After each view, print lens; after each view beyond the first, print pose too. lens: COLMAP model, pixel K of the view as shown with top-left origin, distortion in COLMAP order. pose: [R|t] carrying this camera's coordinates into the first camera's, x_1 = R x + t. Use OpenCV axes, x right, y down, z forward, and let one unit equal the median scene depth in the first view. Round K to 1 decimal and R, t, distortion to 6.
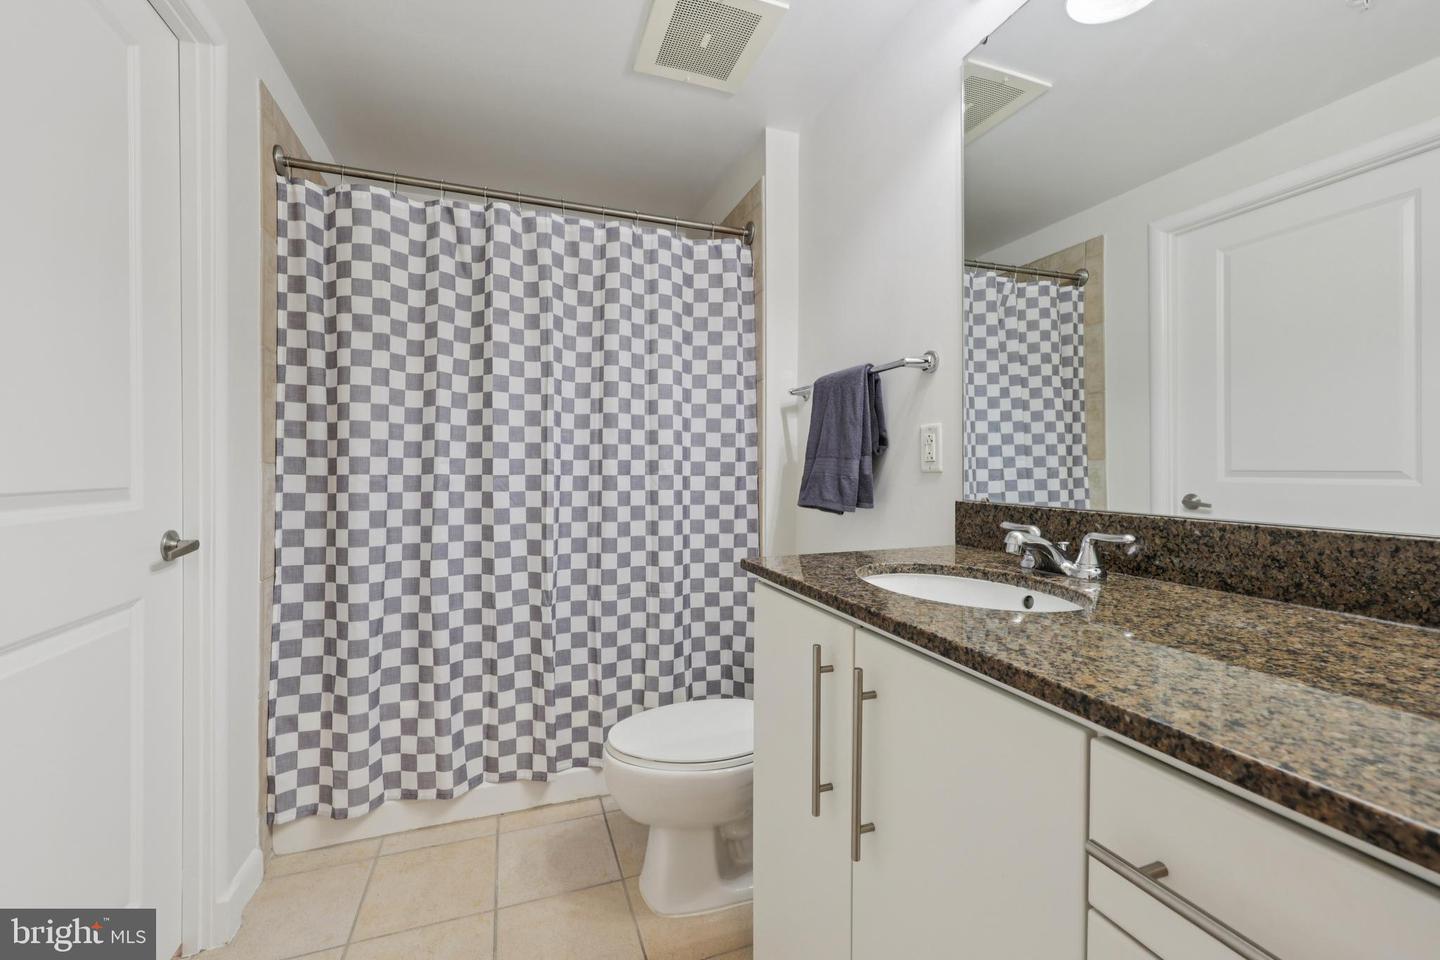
lens RADIAL K [[590.6, 0, 722.3], [0, 590.6, 452.9], [0, 0, 1]] dist [0.000063, 0.000046]
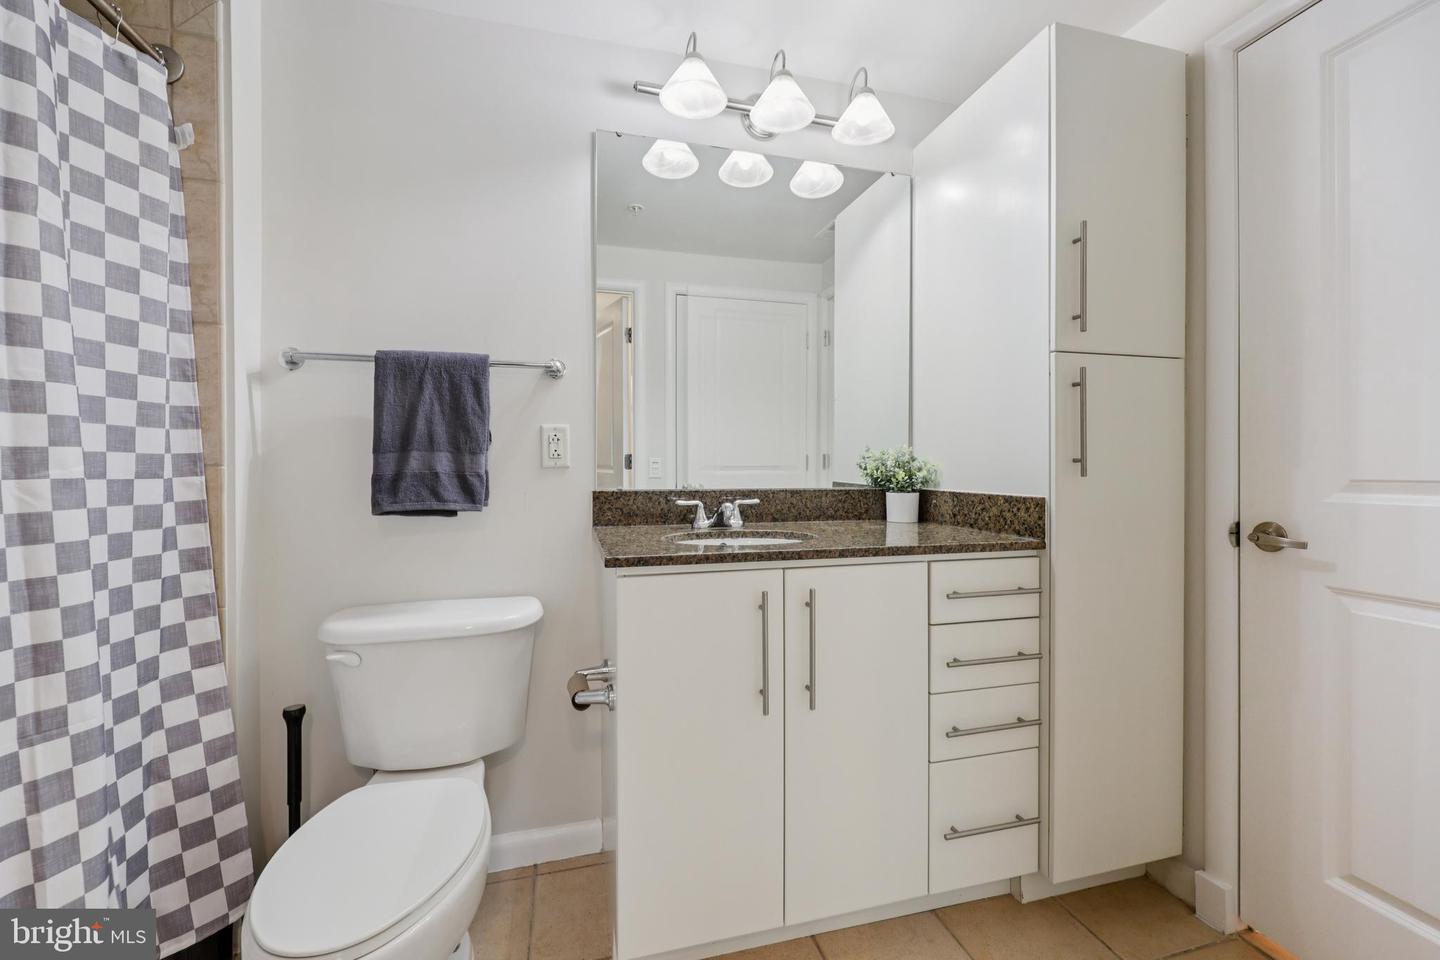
lens RADIAL K [[590.6, 0, 722.3], [0, 590.6, 452.9], [0, 0, 1]] dist [0.000063, 0.000046]
pose [[0.084157, 0.016922, 0.996309, -0.747347], [-0.024062, 0.999599, -0.014946, 0.014209], [-0.996162, -0.022715, 0.084530, 0.597942]]
